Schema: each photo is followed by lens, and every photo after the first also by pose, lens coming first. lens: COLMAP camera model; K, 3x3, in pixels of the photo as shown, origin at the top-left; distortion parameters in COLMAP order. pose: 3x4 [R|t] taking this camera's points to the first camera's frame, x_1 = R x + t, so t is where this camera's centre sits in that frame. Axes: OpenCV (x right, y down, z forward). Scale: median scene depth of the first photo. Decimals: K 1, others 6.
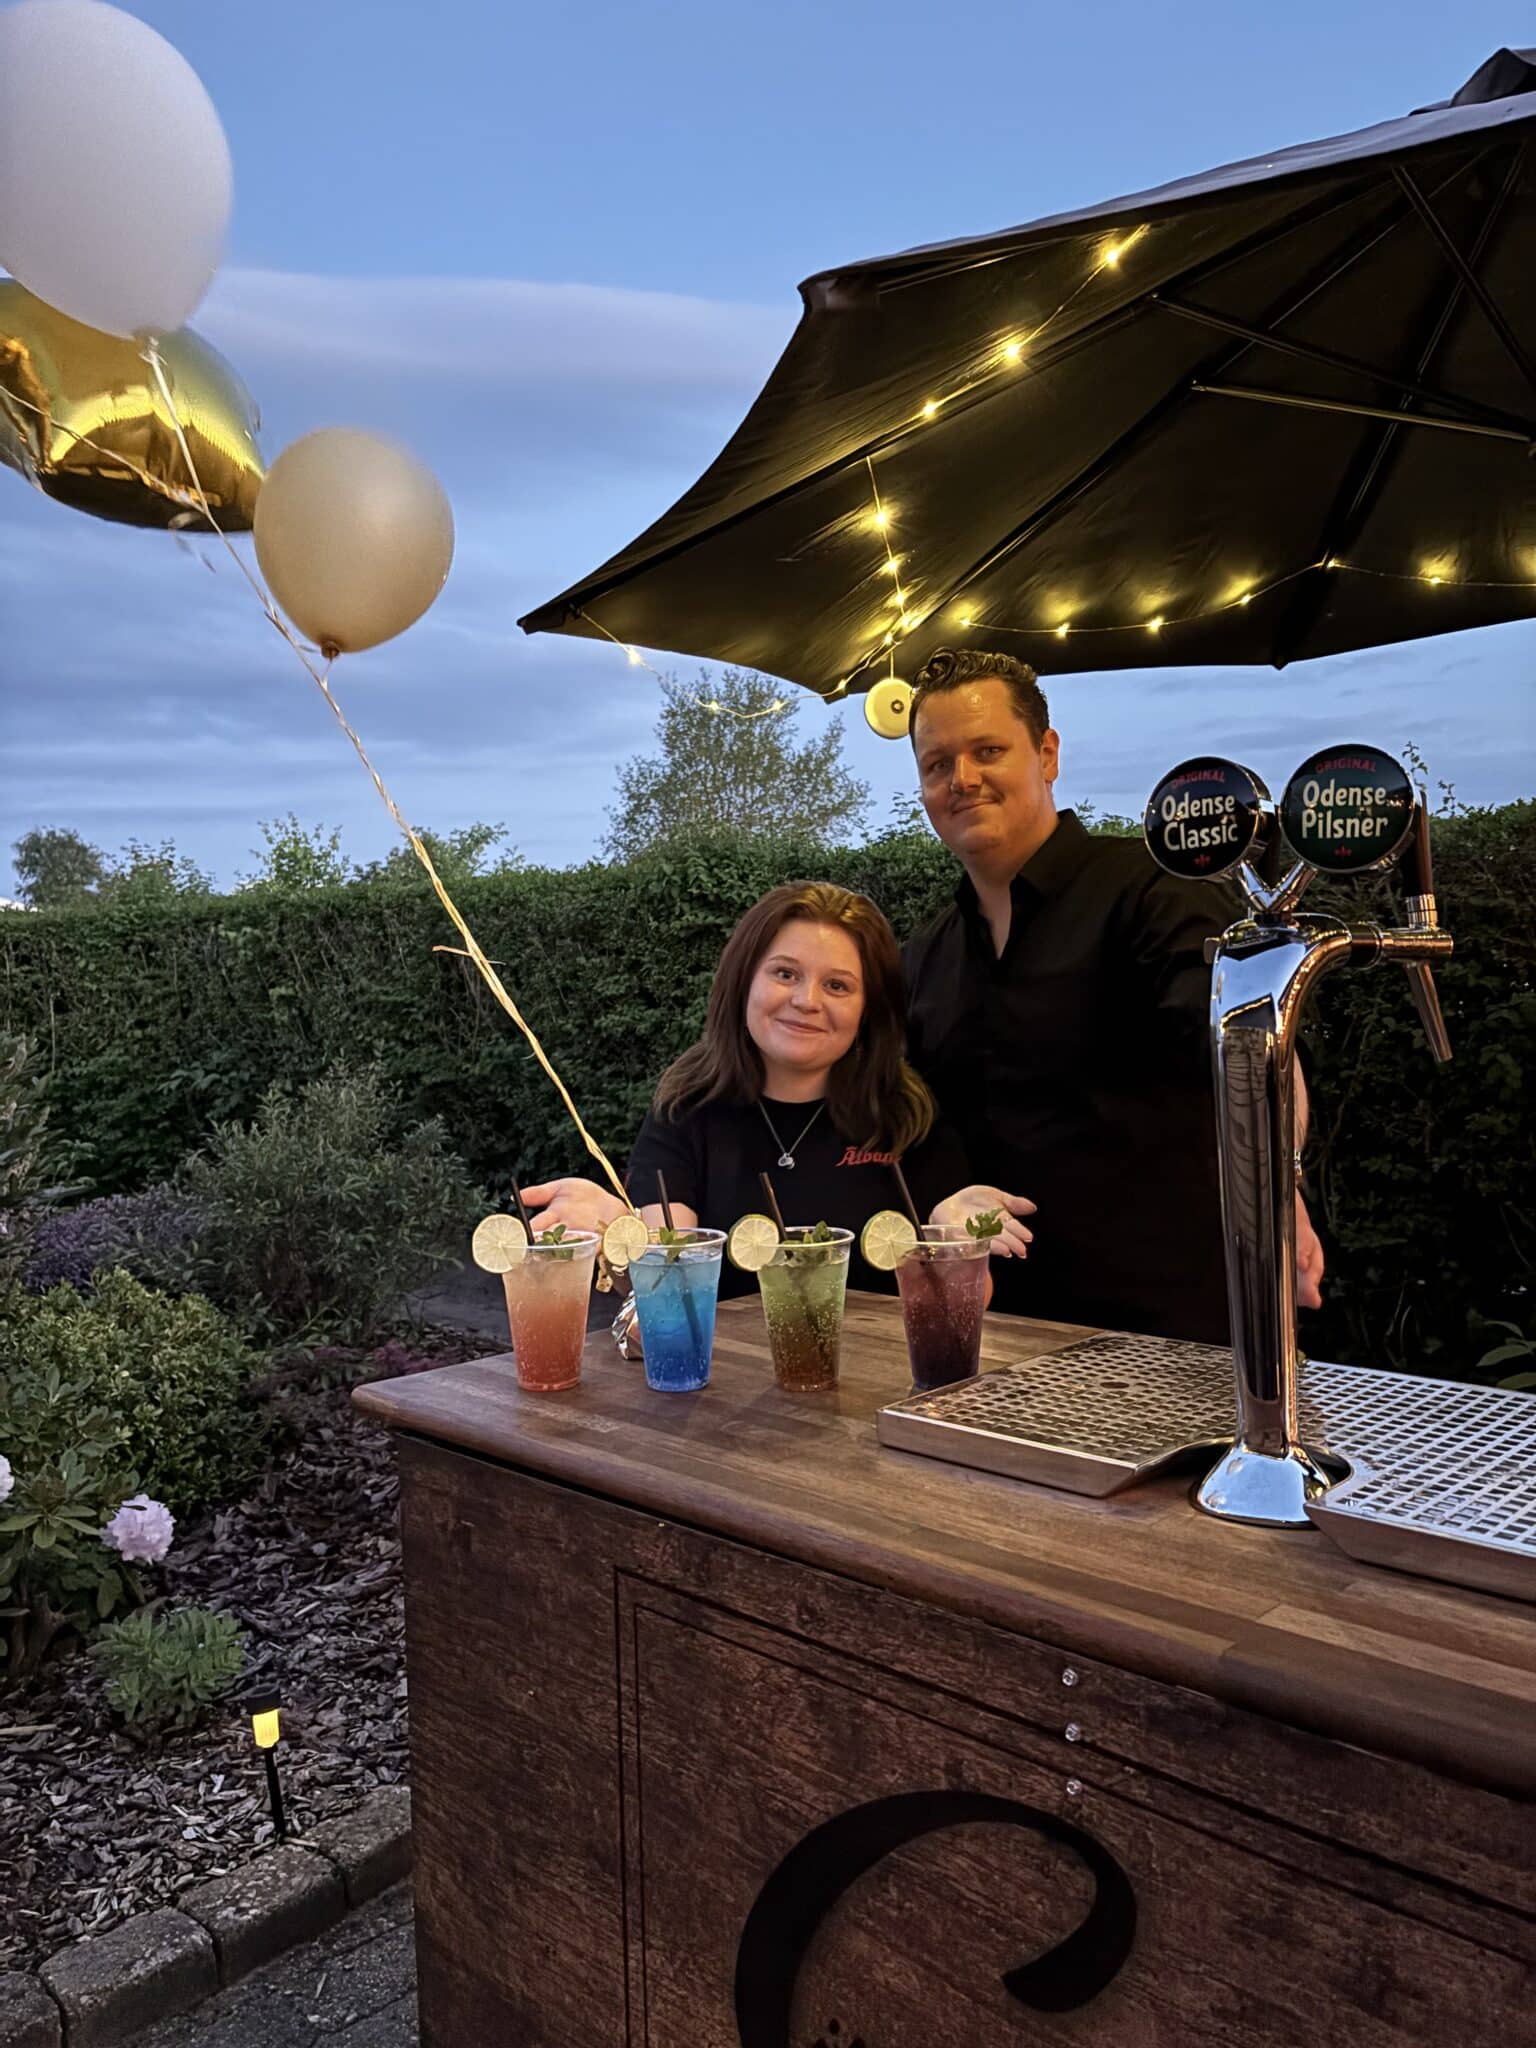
lens RADIAL K [[1557.4, 0, 766.6], [0, 1557.4, 1033.0], [0, 0, 1]] dist [0.050347, -0.048790]
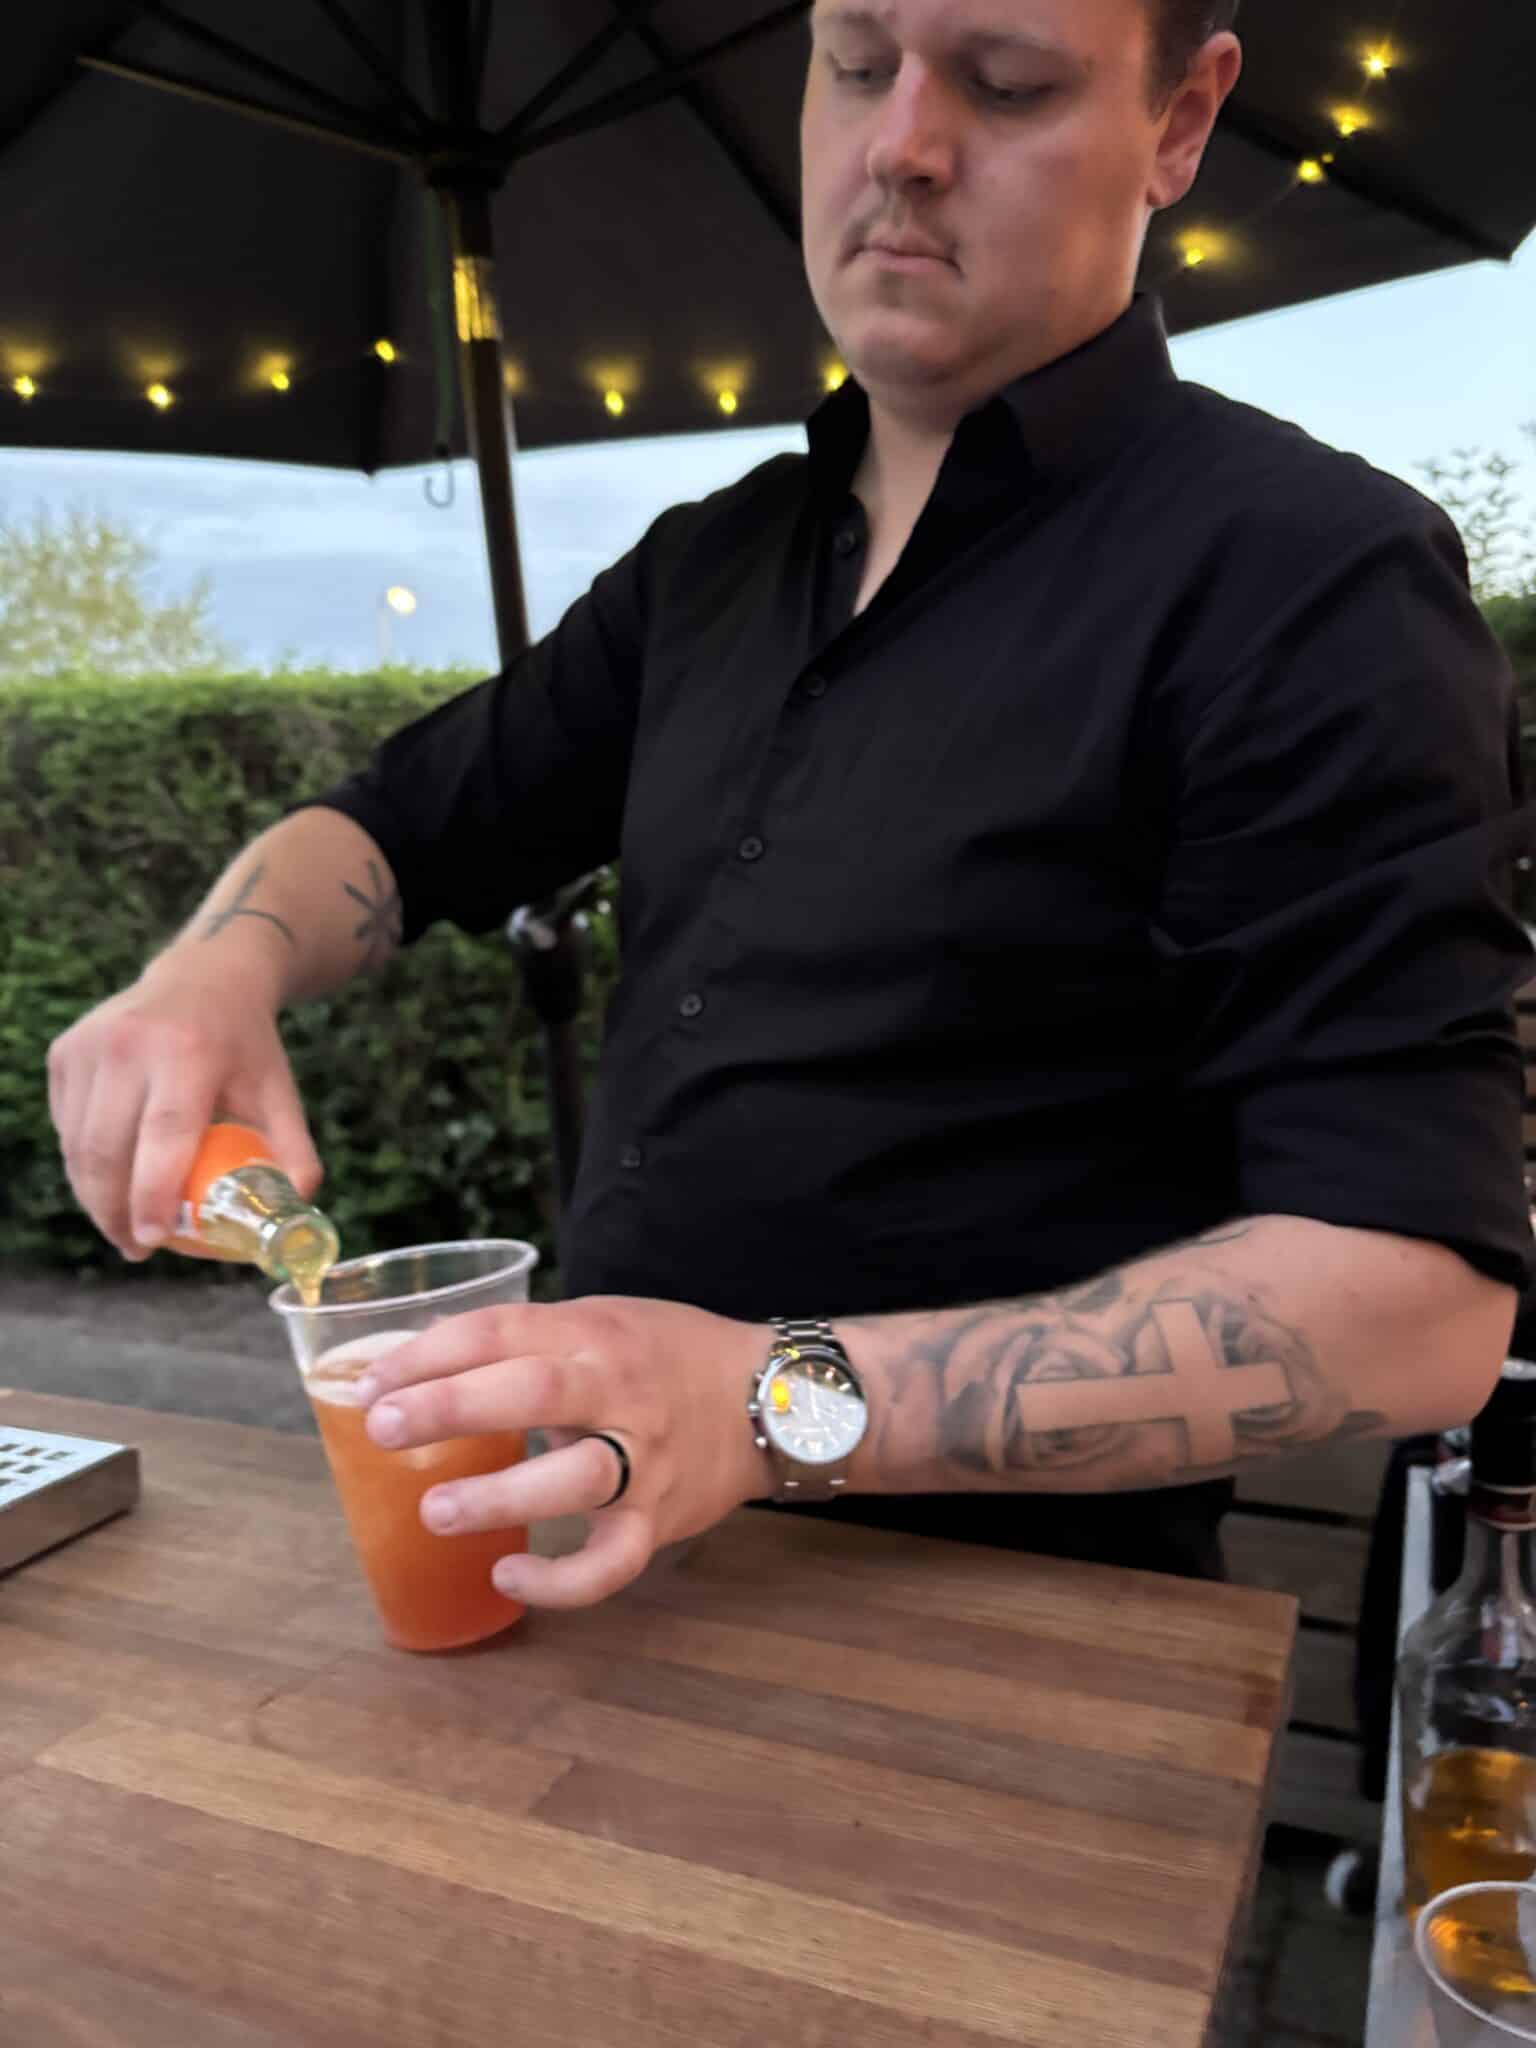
lens RADIAL K [[1557.4, 0, 755.6], [0, 1557.4, 998.5], [0, 0, 1]] dist [0.050347, -0.048790]
pose [[0.932851, -0.021794, 0.359604, 0.260176], [0.002011, 0.998468, 0.055295, 0.009049], [-0.360258, -0.050859, 0.931465, 0.118650]]
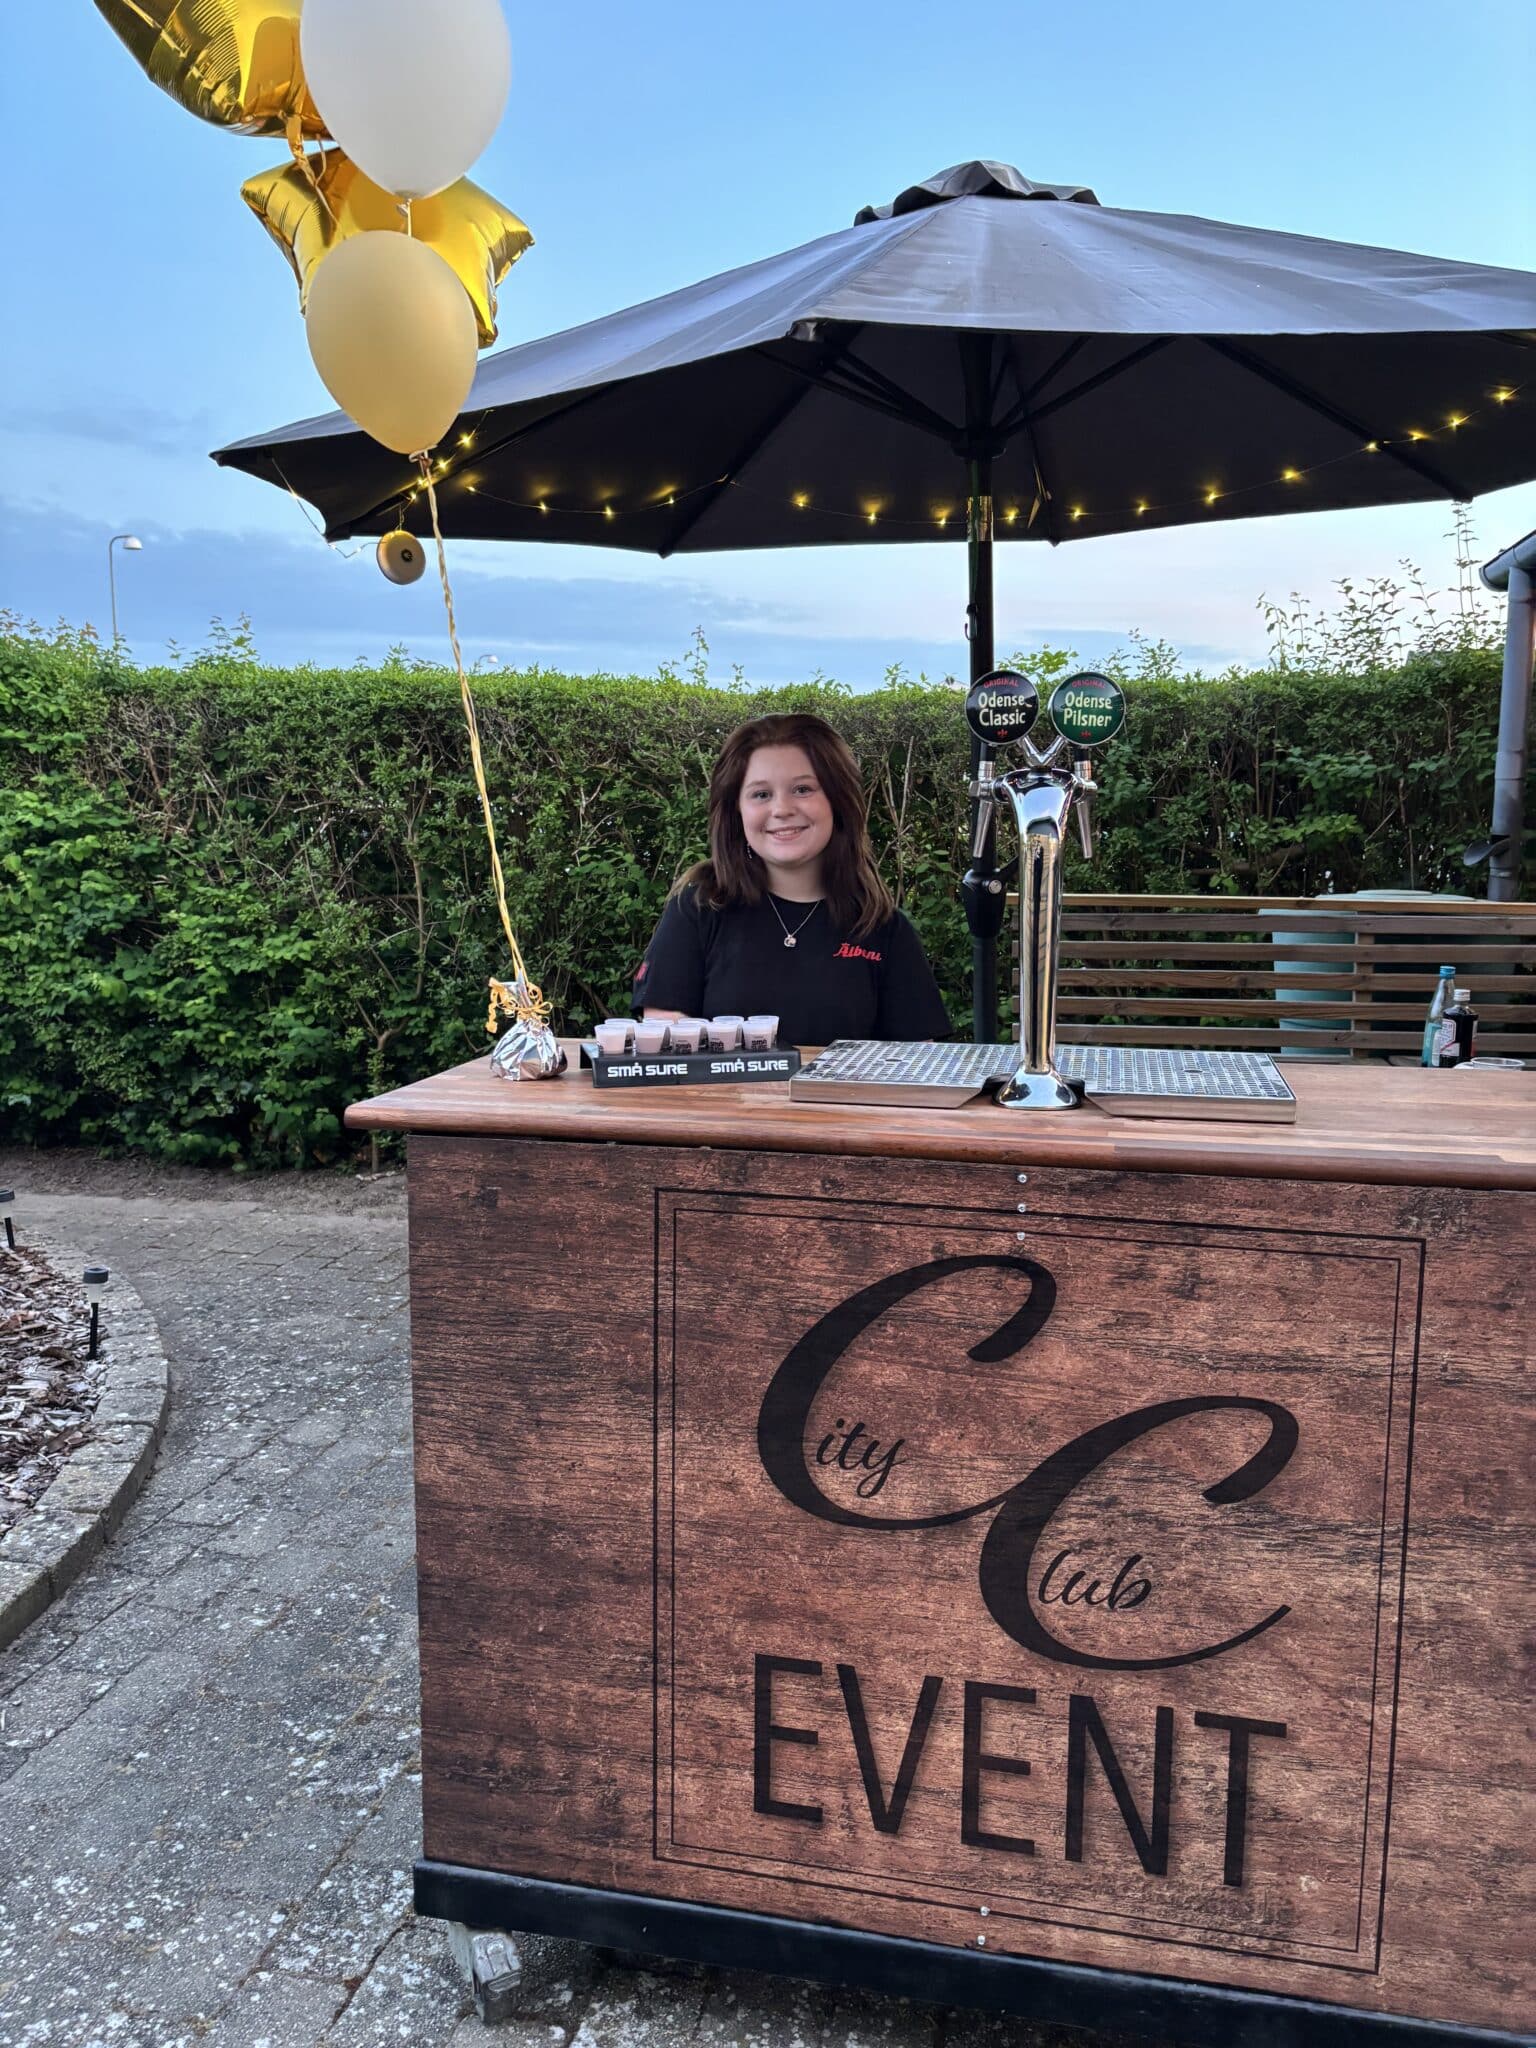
lens RADIAL K [[1557.4, 0, 762.1], [0, 1557.4, 1021.8], [0, 0, 1]] dist [0.050347, -0.048790]
pose [[0.850968, -0.034394, 0.524090, -0.323579], [-0.014510, 0.995933, 0.088919, 0.020900], [-0.525017, -0.083272, 0.847008, -0.120851]]
